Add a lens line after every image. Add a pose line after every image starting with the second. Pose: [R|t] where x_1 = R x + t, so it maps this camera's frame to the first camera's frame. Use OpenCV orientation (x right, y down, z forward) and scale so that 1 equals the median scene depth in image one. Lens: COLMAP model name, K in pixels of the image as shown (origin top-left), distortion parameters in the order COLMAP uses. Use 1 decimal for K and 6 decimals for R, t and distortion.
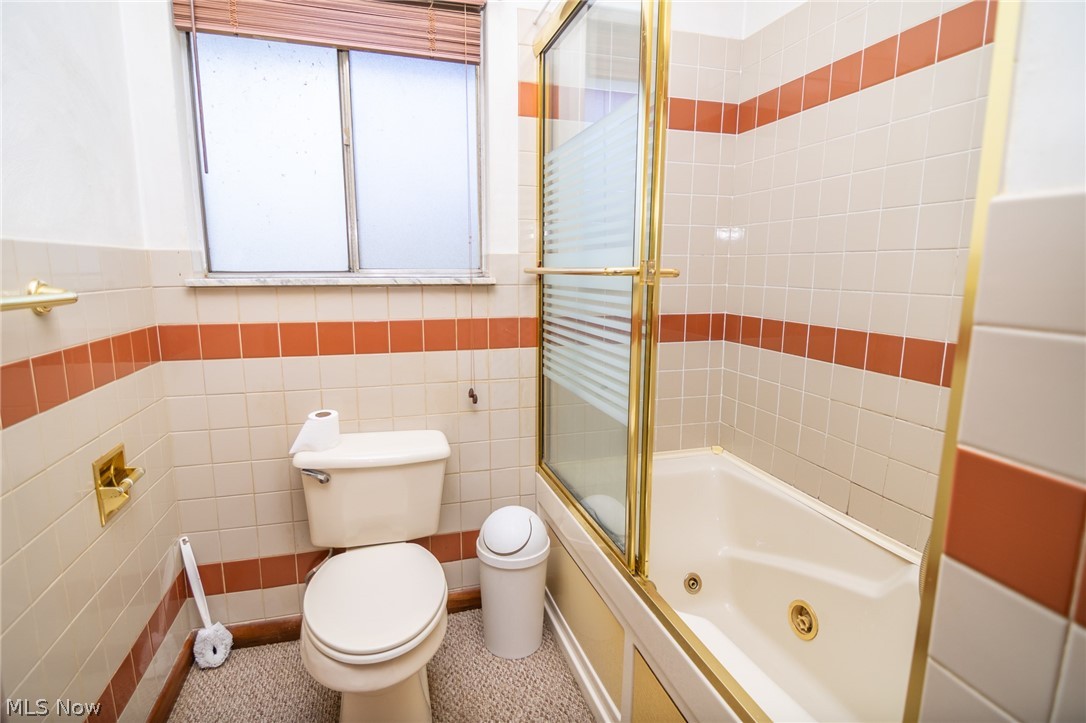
lens RADIAL K [[554.6, 0, 540.4], [0, 554.6, 364.8], [0, 0, 1]] dist [-0.005624, -0.001110]
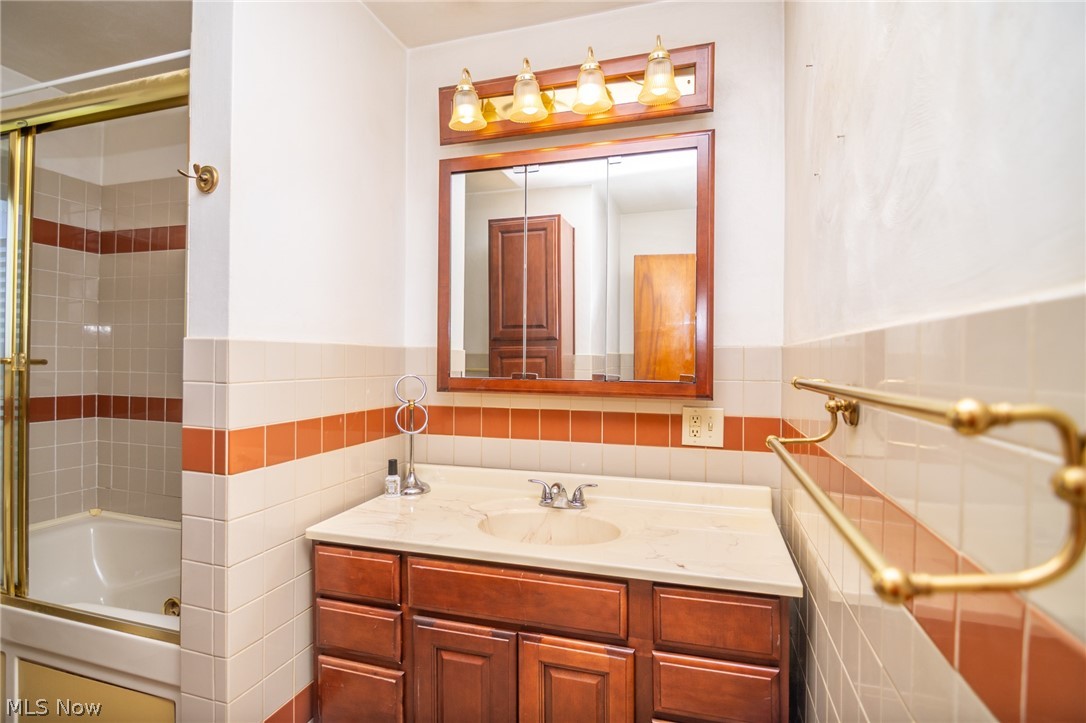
lens RADIAL K [[554.6, 0, 520.0], [0, 554.6, 361.7], [0, 0, 1]] dist [-0.005624, -0.001110]
pose [[0.577759, 0.003597, 0.816199, -0.120544], [0.126055, 0.987599, -0.093582, 0.067981], [-0.806415, 0.156954, 0.570141, -0.457146]]
